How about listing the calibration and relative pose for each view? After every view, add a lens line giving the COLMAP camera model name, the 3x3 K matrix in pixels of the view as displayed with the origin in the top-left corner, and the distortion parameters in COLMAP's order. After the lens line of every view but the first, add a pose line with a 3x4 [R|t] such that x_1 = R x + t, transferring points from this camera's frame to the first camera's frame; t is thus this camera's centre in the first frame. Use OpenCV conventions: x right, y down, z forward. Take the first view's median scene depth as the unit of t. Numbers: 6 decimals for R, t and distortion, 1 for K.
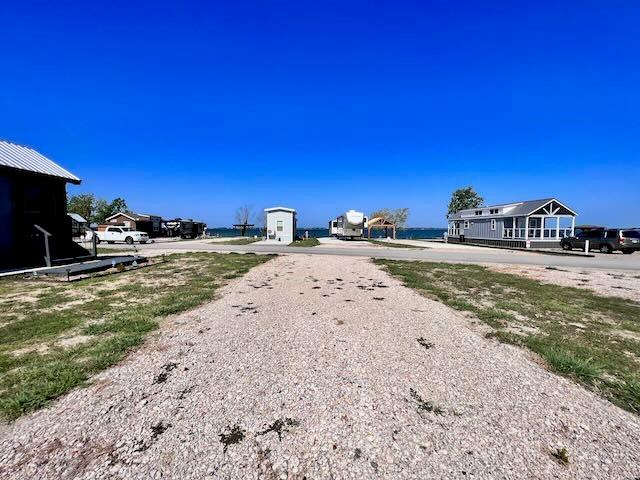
lens RADIAL K [[255.7, 0, 320.5], [0, 255.7, 242.3], [0, 0, 1]] dist [-0.003700, -0.000260]
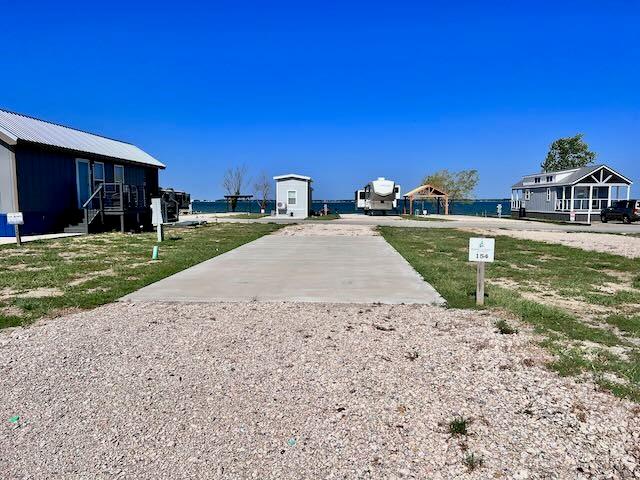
lens RADIAL K [[474.8, 0, 320.1], [0, 474.8, 249.9], [0, 0, 1]] dist [0.063899, -0.089969]
pose [[0.997327, 0.004171, -0.072943, 0.048236], [-0.000685, 0.998859, 0.047744, 0.035193], [0.073059, -0.047566, 0.996193, -0.597571]]
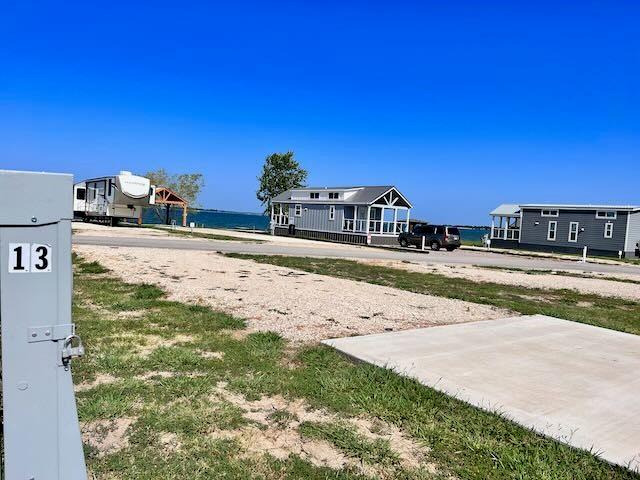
lens RADIAL K [[475.2, 0, 326.1], [0, 475.2, 248.4], [0, 0, 1]] dist [0.068952, -0.086669]
pose [[0.797392, 0.012413, 0.603334, -0.181862], [-0.031184, 0.999300, 0.020654, 0.007616], [-0.602656, -0.035283, 0.797221, -0.115300]]
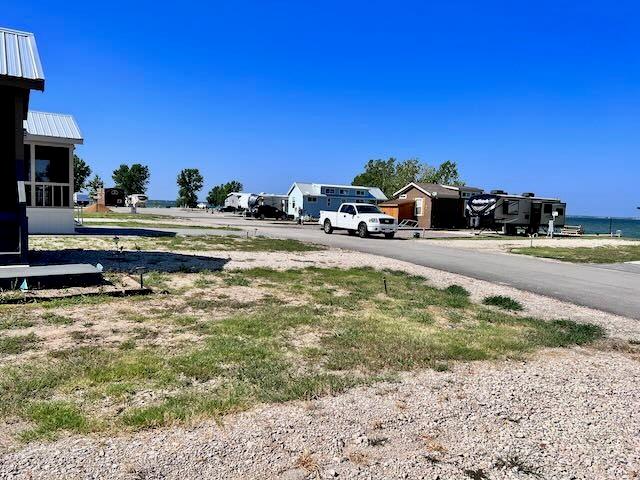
lens RADIAL K [[474.8, 0, 320.1], [0, 474.8, 249.9], [0, 0, 1]] dist [0.063899, -0.089969]
pose [[0.551694, 0.090926, -0.829076, 0.011181], [-0.078609, 0.995283, 0.056845, -0.013028], [0.830334, 0.033812, 0.556239, 0.340907]]
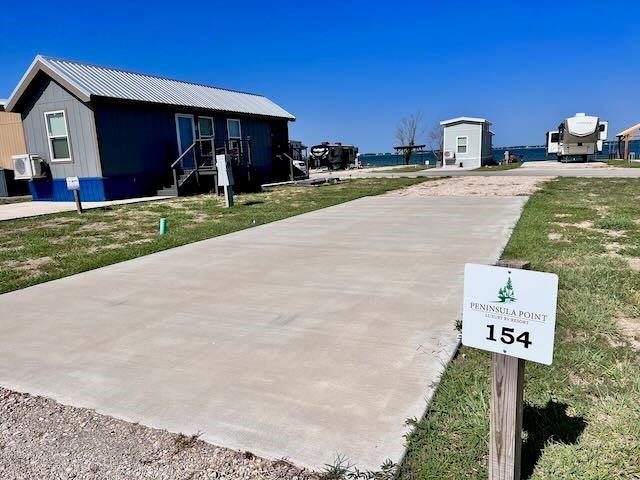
lens RADIAL K [[474.8, 0, 320.1], [0, 474.8, 249.9], [0, 0, 1]] dist [0.063899, -0.089969]
pose [[0.893410, 0.044538, -0.447030, 0.109534], [0.021825, 0.989596, 0.142212, 0.029957], [0.448713, -0.136810, 0.883142, -0.437526]]
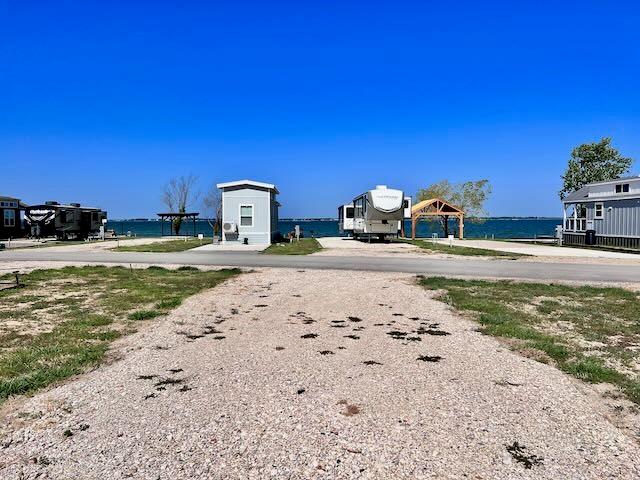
lens RADIAL K [[475.2, 0, 326.1], [0, 475.2, 248.4], [0, 0, 1]] dist [0.068952, -0.086669]
pose [[0.999971, -0.006043, 0.004530, 0.003149], [0.006014, 0.999962, 0.006255, -0.001147], [-0.004567, -0.006228, 0.999970, 0.008587]]
